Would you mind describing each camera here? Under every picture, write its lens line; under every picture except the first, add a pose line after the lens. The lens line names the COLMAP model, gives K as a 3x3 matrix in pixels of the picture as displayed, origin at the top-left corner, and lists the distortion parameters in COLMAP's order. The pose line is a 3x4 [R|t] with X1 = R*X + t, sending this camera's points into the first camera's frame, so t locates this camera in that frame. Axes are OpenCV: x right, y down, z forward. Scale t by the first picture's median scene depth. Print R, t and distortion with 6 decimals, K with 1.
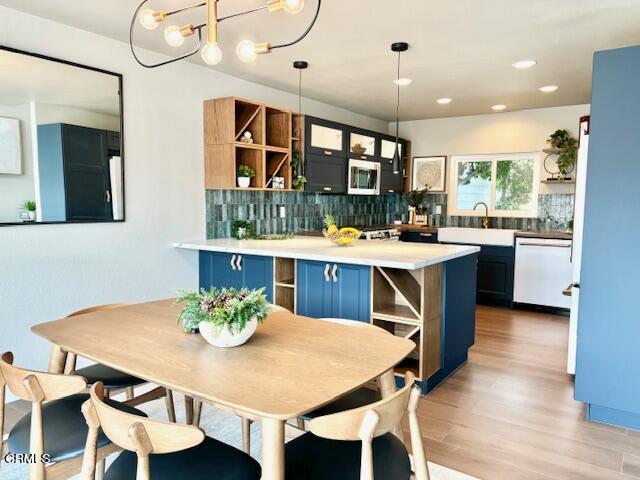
lens RADIAL K [[483.0, 0, 320.0], [0, 483.0, 240.0], [0, 0, 1]] dist [0.027766, -0.005378]
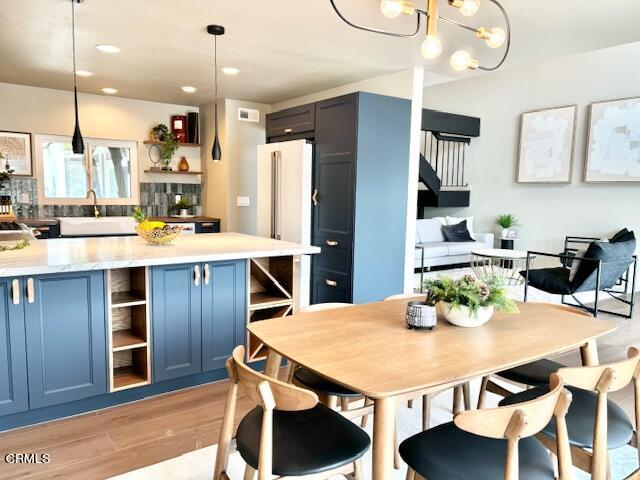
lens RADIAL K [[483.0, 0, 320.0], [0, 483.0, 240.0], [0, 0, 1]] dist [0.027766, -0.005378]
pose [[0.334664, -0.098979, 0.937125, -0.759230], [0.067177, 0.994444, 0.081043, -0.053275], [-0.939940, 0.035831, 0.339454, 0.528392]]
